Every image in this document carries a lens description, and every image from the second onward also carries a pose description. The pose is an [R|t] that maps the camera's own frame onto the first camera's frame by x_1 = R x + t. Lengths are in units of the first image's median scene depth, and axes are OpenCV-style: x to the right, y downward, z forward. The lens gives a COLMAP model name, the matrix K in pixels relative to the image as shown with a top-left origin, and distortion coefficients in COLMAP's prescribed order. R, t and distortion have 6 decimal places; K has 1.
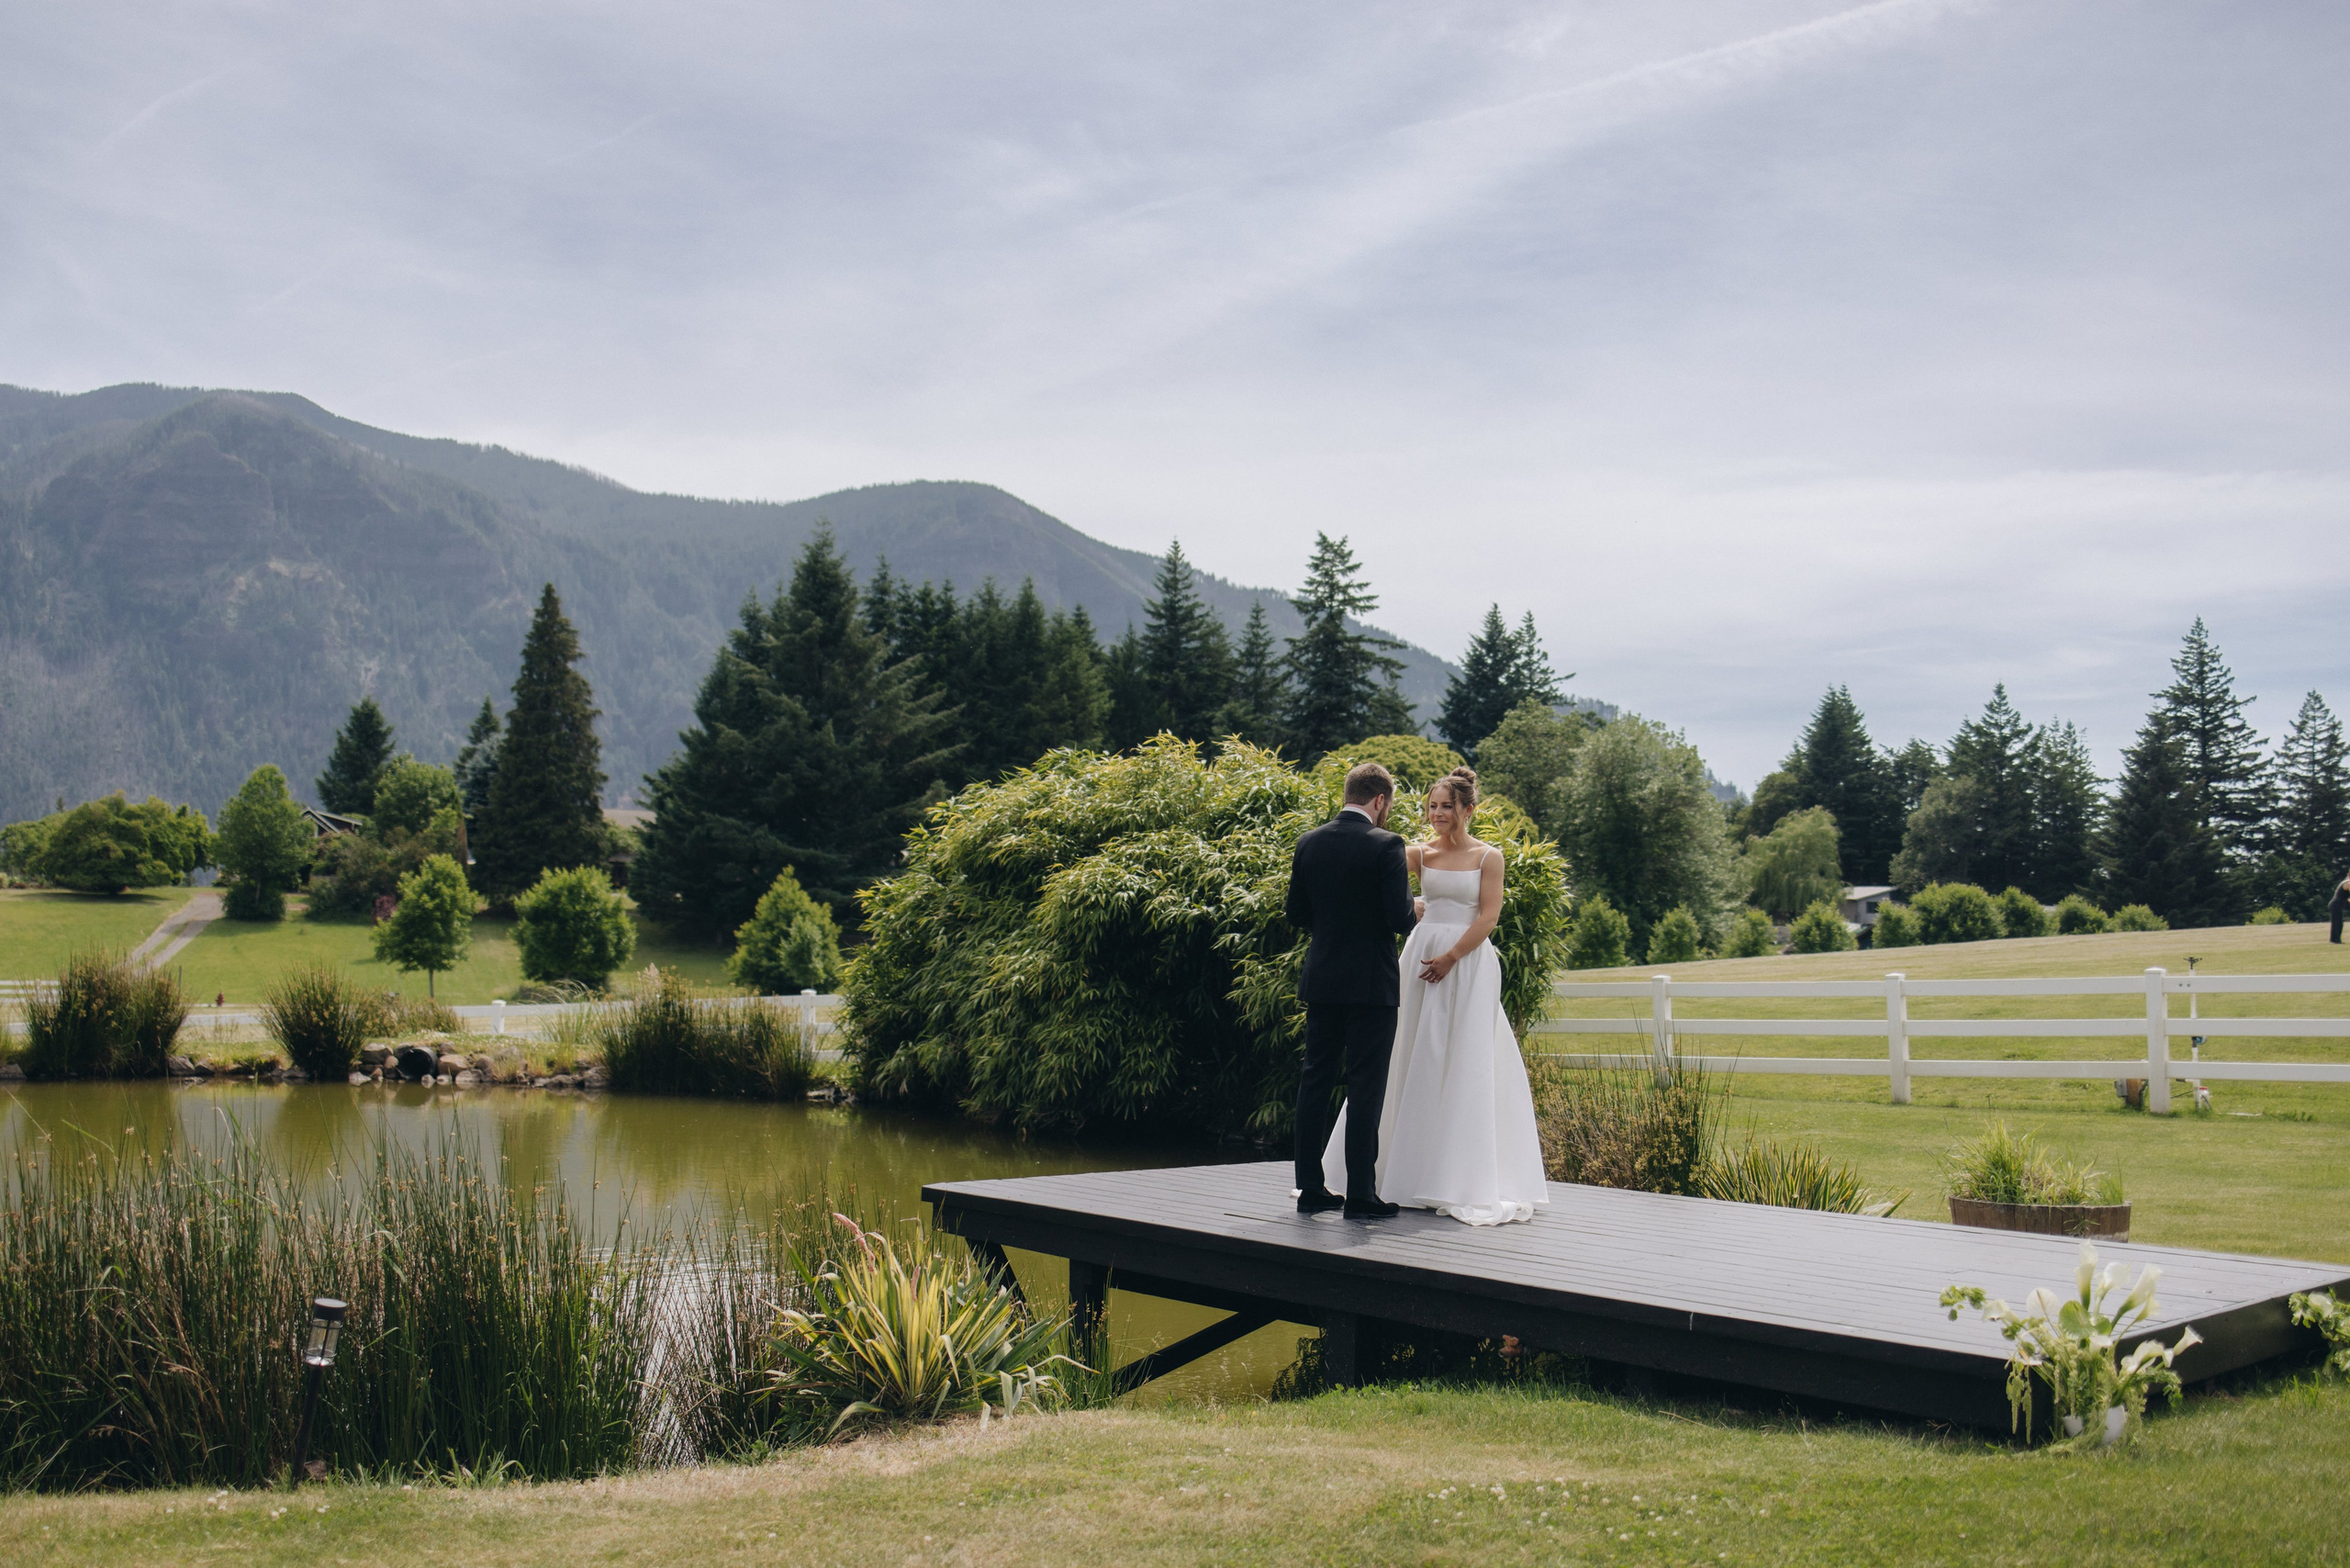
lens RADIAL K [[2208.6, 0, 1174.9], [0, 2208.6, 805.4], [0, 0, 1]] dist [-0.031657, 0.000000]
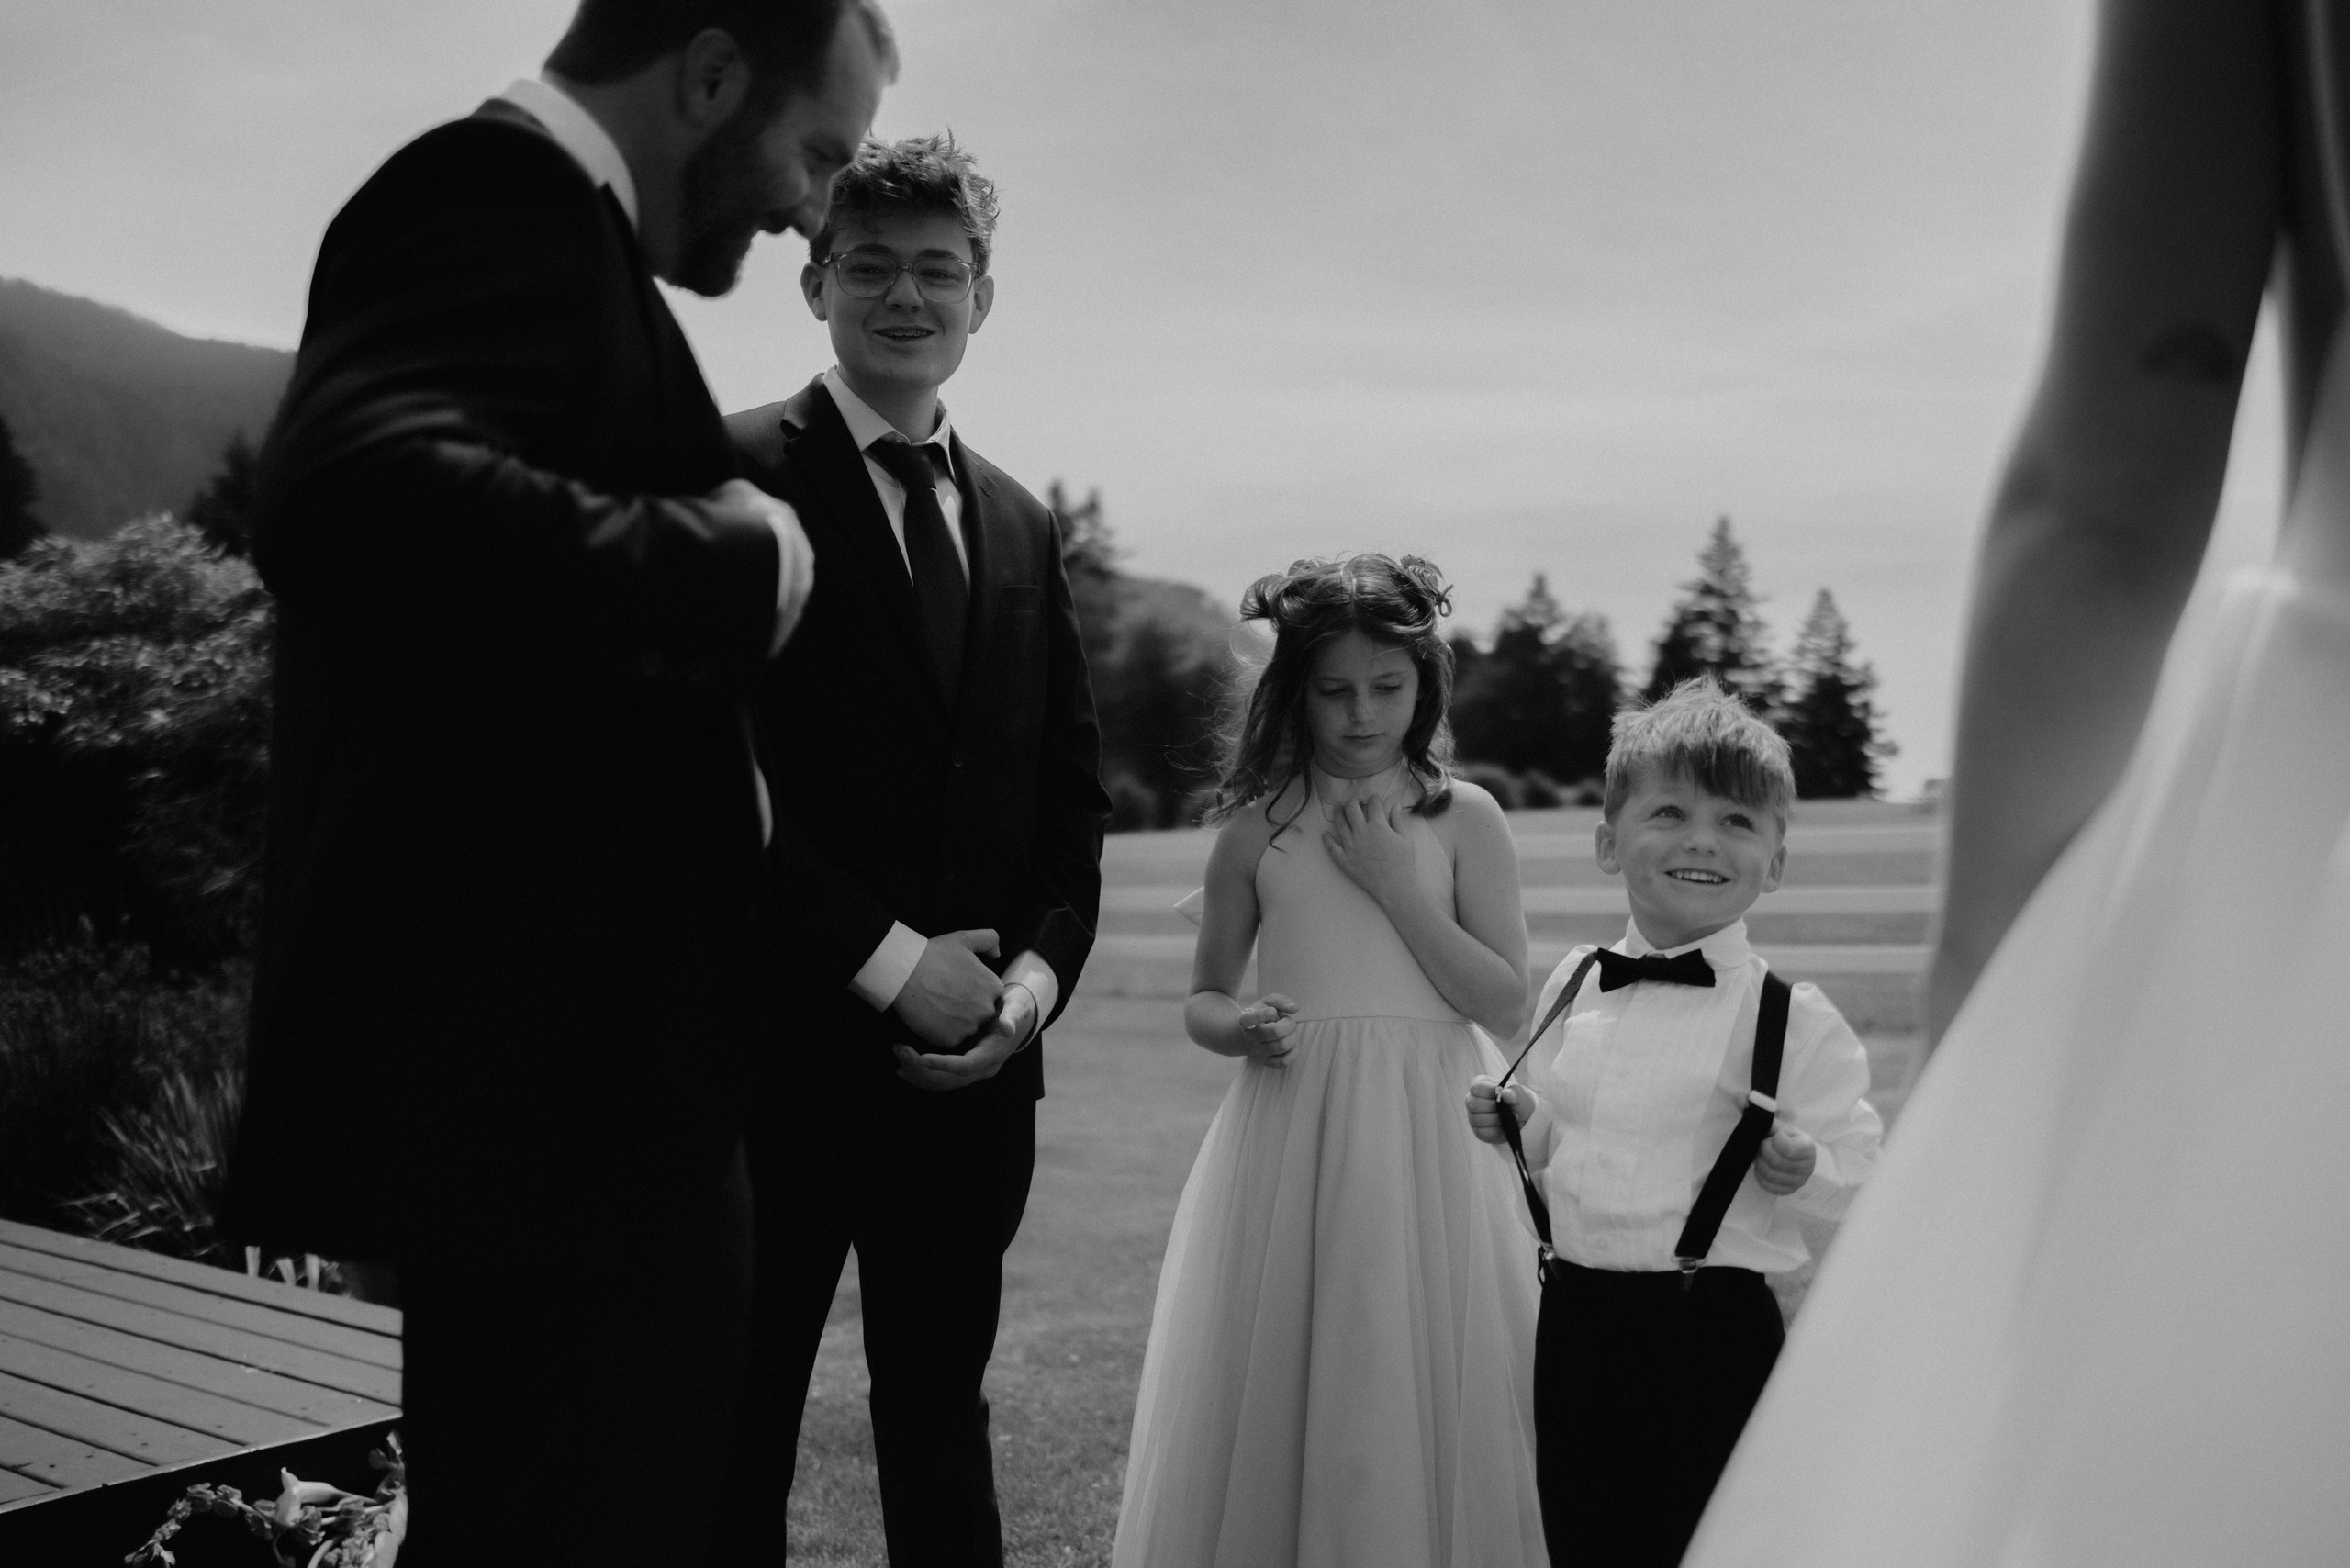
lens RADIAL K [[2208.6, 0, 1177.1], [0, 2208.6, 789.7], [0, 0, 1]] dist [-0.031657, 0.000000]
pose [[0.982512, 0.012186, 0.185799, 0.025702], [-0.021077, 0.998721, 0.045948, 0.002520], [-0.185002, -0.049061, 0.981513, 0.022313]]
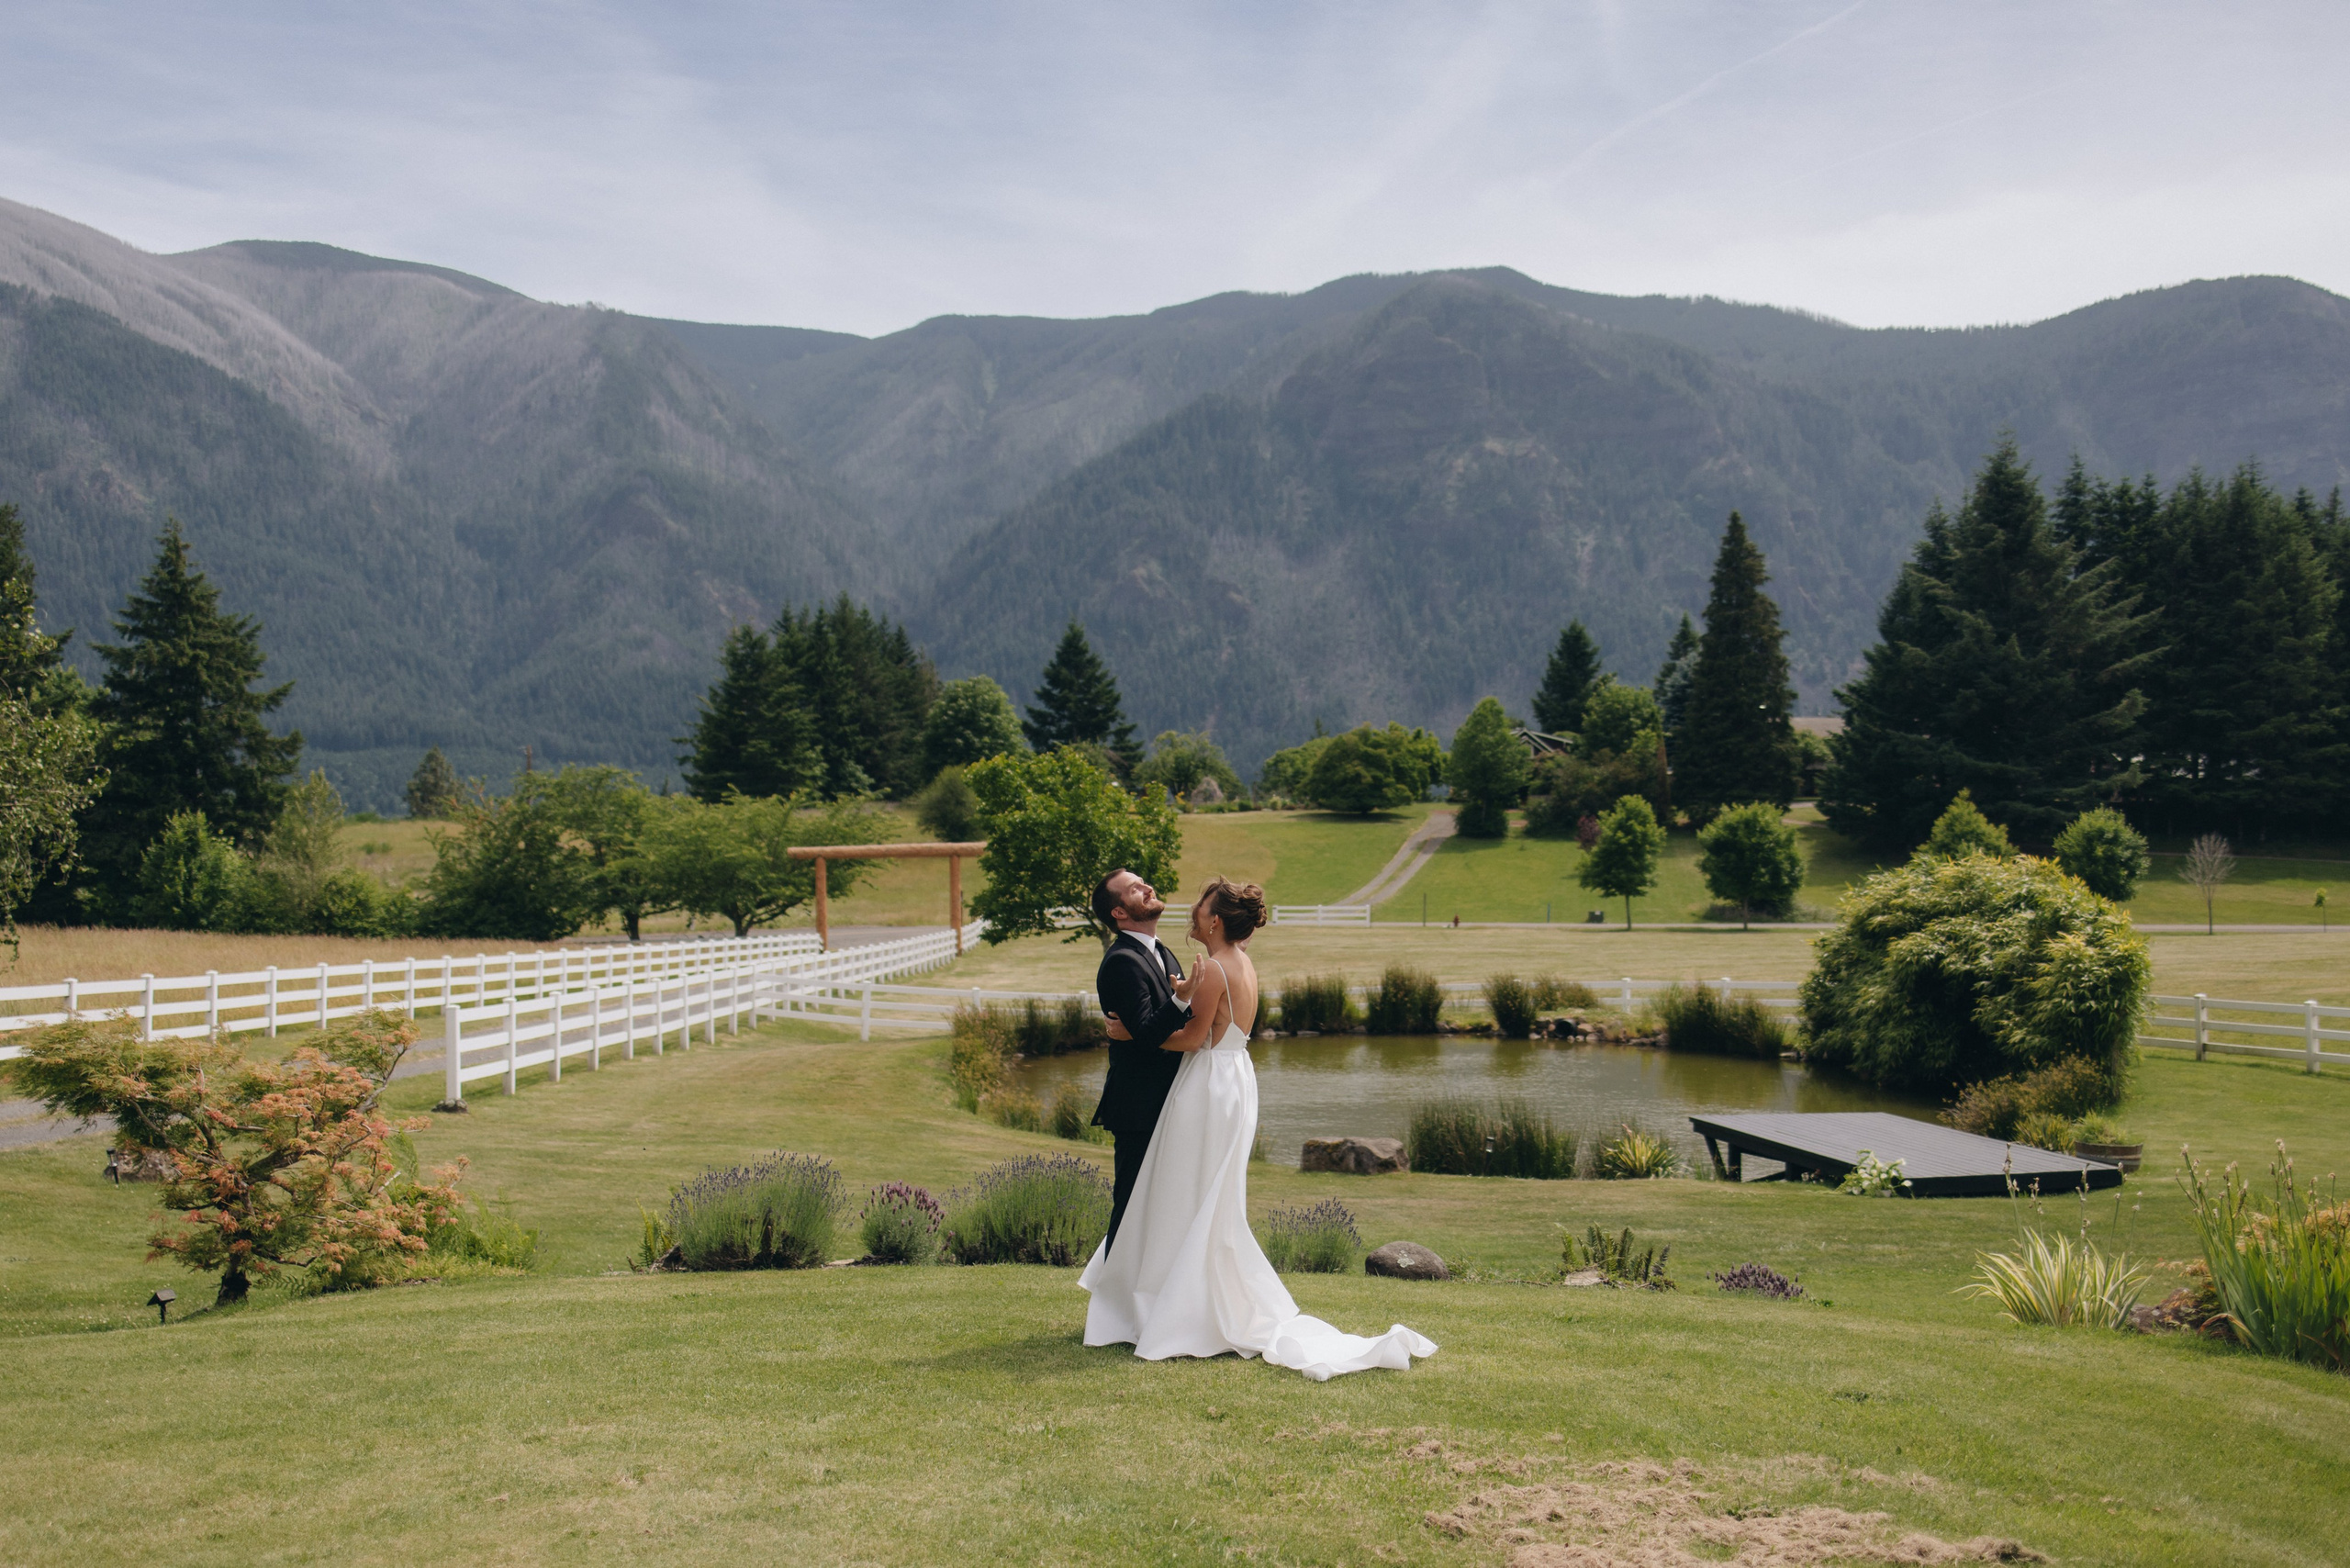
lens RADIAL K [[2380.3, 0, 1185.4], [0, 2380.3, 781.9], [0, 0, 1]] dist [-0.006776, 0.000000]
pose [[0.867281, -0.014940, -0.497594, 0.047909], [0.037687, 0.998652, 0.035703, -0.022191], [0.496390, -0.049717, 0.866675, -0.111237]]
